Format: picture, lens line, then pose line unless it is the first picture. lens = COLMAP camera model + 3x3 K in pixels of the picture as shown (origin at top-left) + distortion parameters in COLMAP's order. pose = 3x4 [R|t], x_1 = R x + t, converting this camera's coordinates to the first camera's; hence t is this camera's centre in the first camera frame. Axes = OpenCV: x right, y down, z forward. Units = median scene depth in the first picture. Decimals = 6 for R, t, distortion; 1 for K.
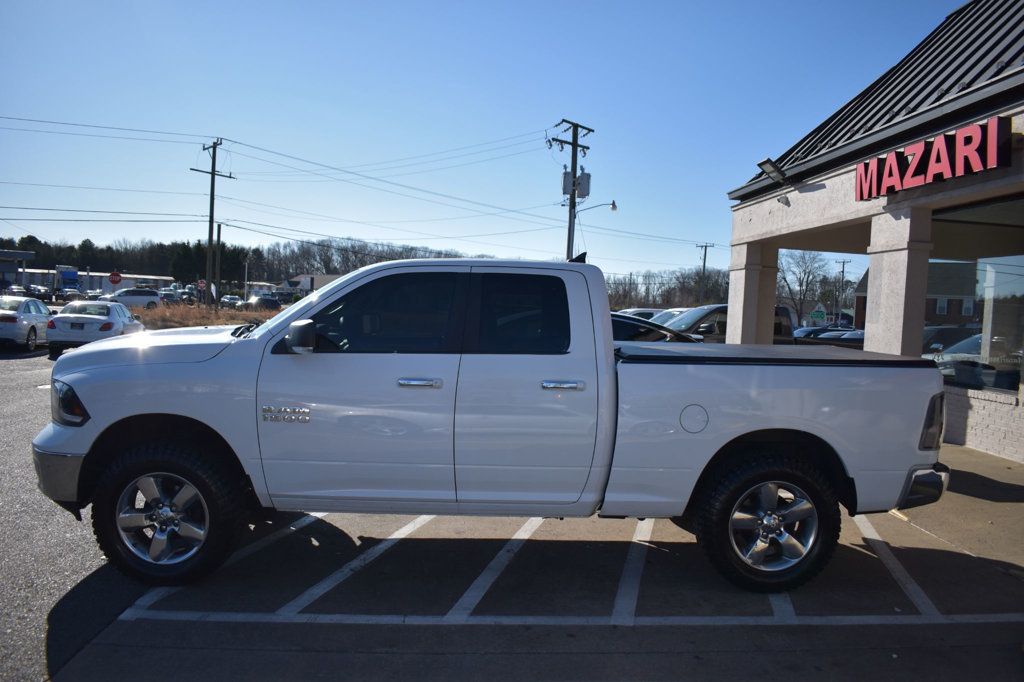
lens RADIAL K [[799.1, 0, 512.0], [0, 799.1, 341.0], [0, 0, 1]] dist [-0.083734, -0.002123]
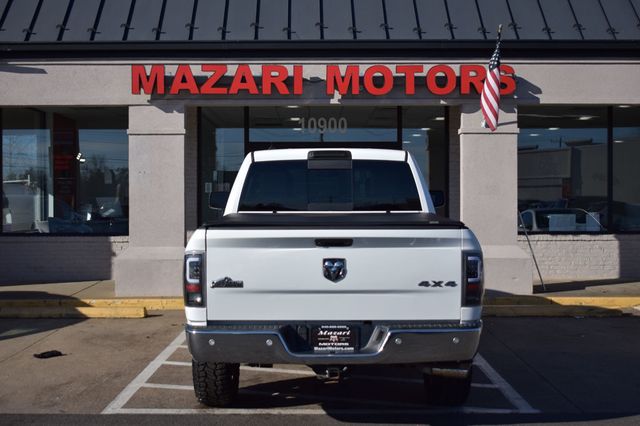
lens RADIAL K [[890.6, 0, 320.0], [0, 890.6, 213.0], [0, 0, 1]] dist [-0.034738, -0.012039]
pose [[0.050939, -0.061772, 0.996790, -1.074230], [0.050083, 0.996988, 0.059225, -0.057628], [-0.997445, 0.046905, 0.053879, 0.661560]]
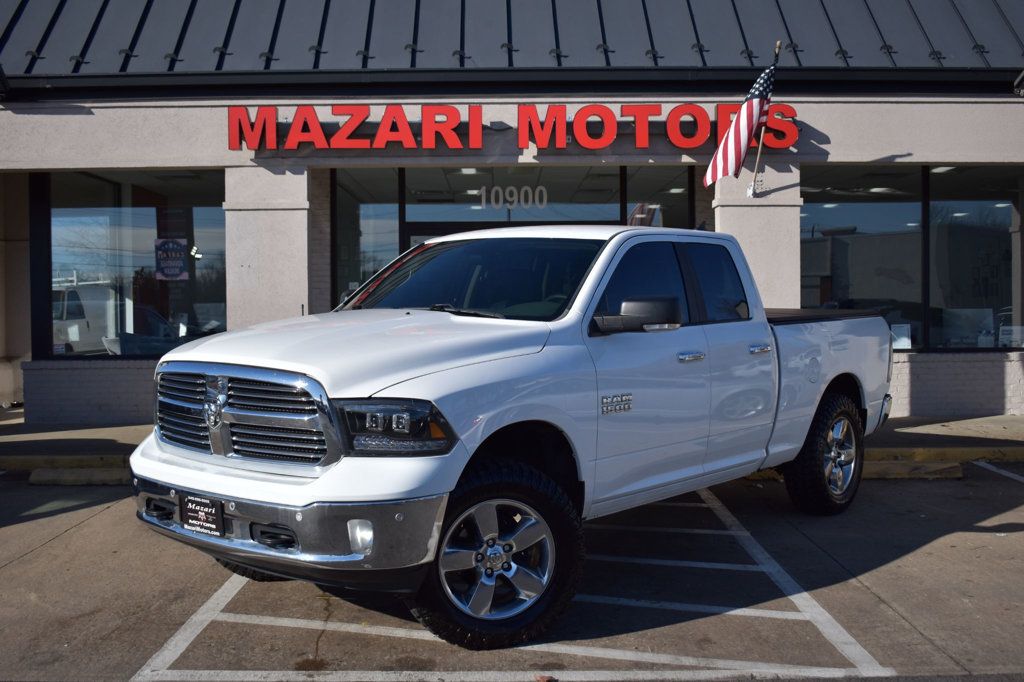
lens RADIAL K [[1123.1, 0, 512.0], [0, 1123.1, 341.0], [0, 0, 1]] dist [-0.067069, 0.002168]
pose [[0.046817, -0.078877, 0.995784, -0.839821], [0.054921, 0.995573, 0.076278, -0.047171], [-0.997393, 0.051118, 0.050941, 0.675626]]
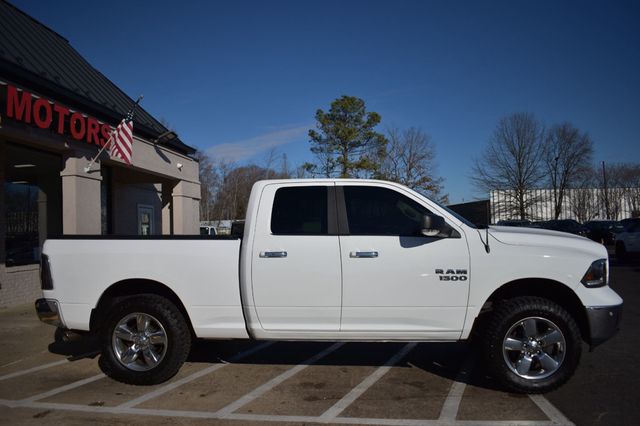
lens RADIAL K [[499.5, 0, 320.0], [0, 499.5, 213.0], [0, 0, 1]] dist [-0.083734, -0.002123]
pose [[-0.988388, -0.016155, 0.151087, -0.112601], [-0.014188, 0.999800, 0.014089, -0.038008], [-0.151285, 0.011782, -0.988420, 1.391131]]
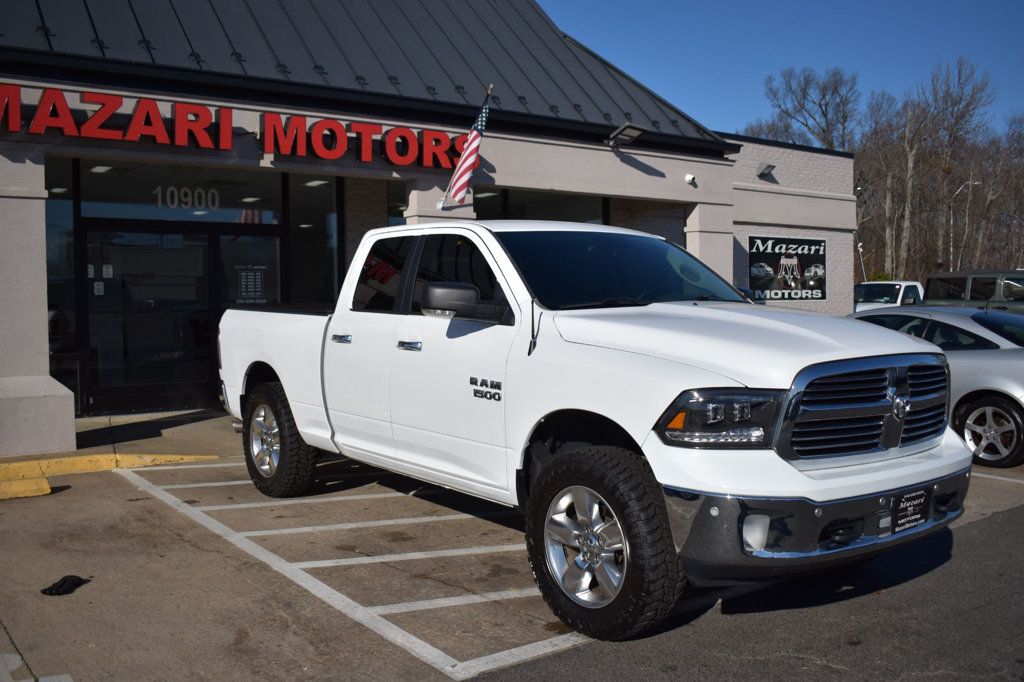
lens RADIAL K [[961.0, 0, 512.0], [0, 961.0, 341.0], [0, 0, 1]] dist [-0.077165, -0.005435]
pose [[-0.562424, -0.076933, 0.823262, -0.685462], [0.020000, 0.994105, 0.106561, -0.058696], [-0.826607, 0.076398, -0.557570, 1.149710]]
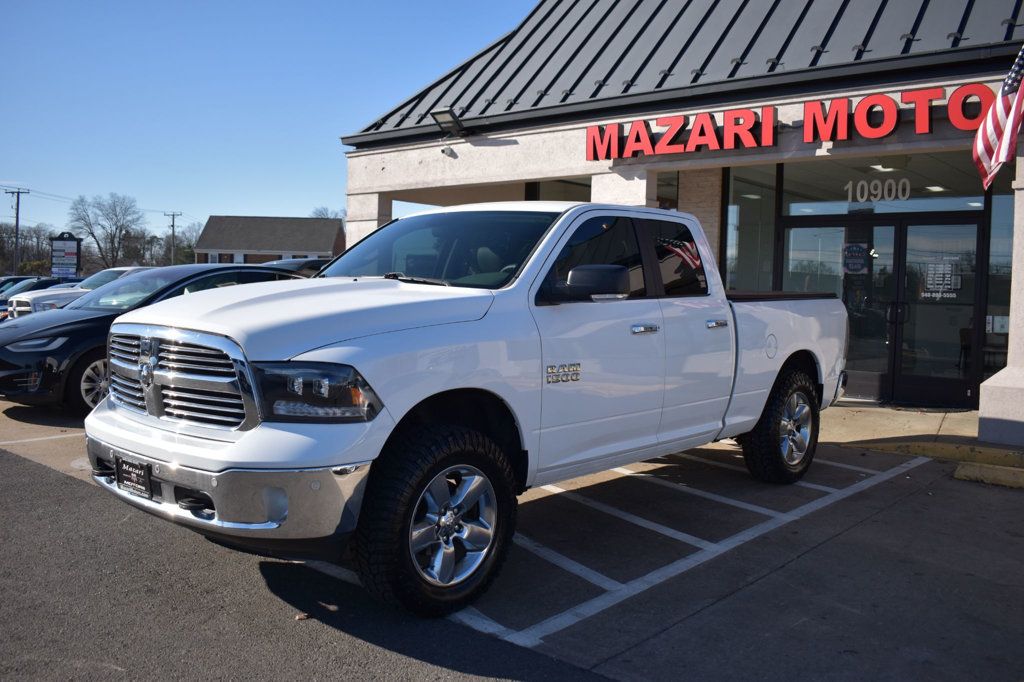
lens RADIAL K [[912.2, 0, 512.0], [0, 912.2, 341.0], [0, 0, 1]] dist [-0.089970, 0.007547]
pose [[0.701059, -0.069393, 0.709719, -0.591227], [0.041136, 0.997532, 0.056899, -0.002675], [-0.711916, -0.010695, 0.702184, 0.188004]]
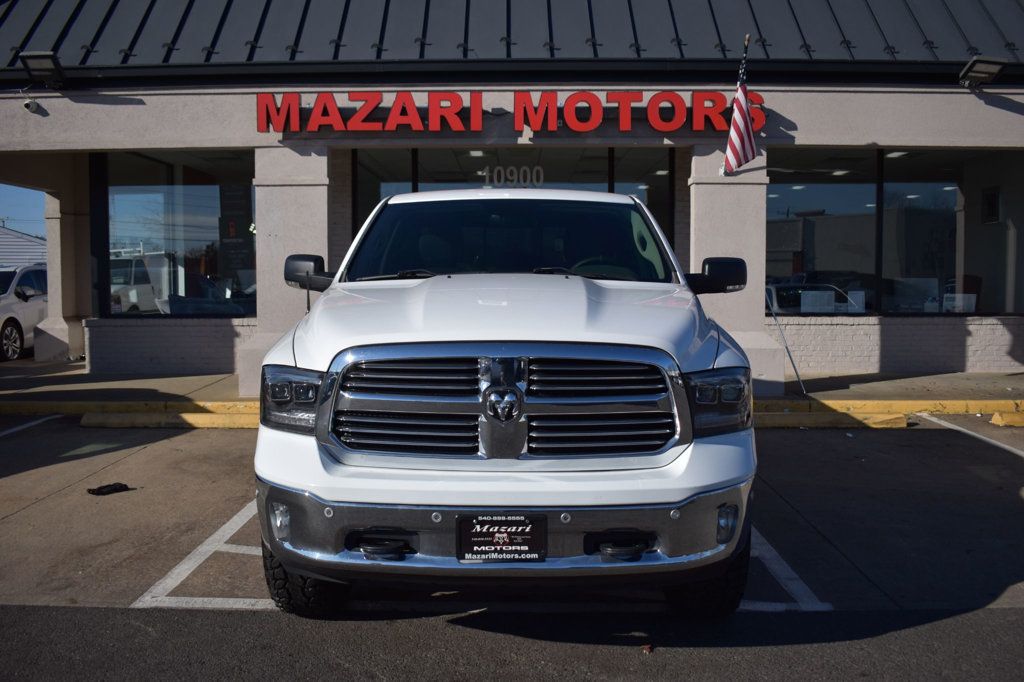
lens RADIAL K [[961.0, 0, 512.0], [0, 961.0, 341.0], [0, 0, 1]] dist [-0.077165, -0.005435]
pose [[0.064731, -0.114462, 0.991316, -0.791595], [0.050049, 0.992522, 0.111333, -0.037680], [-0.996647, 0.042408, 0.069976, 0.650463]]
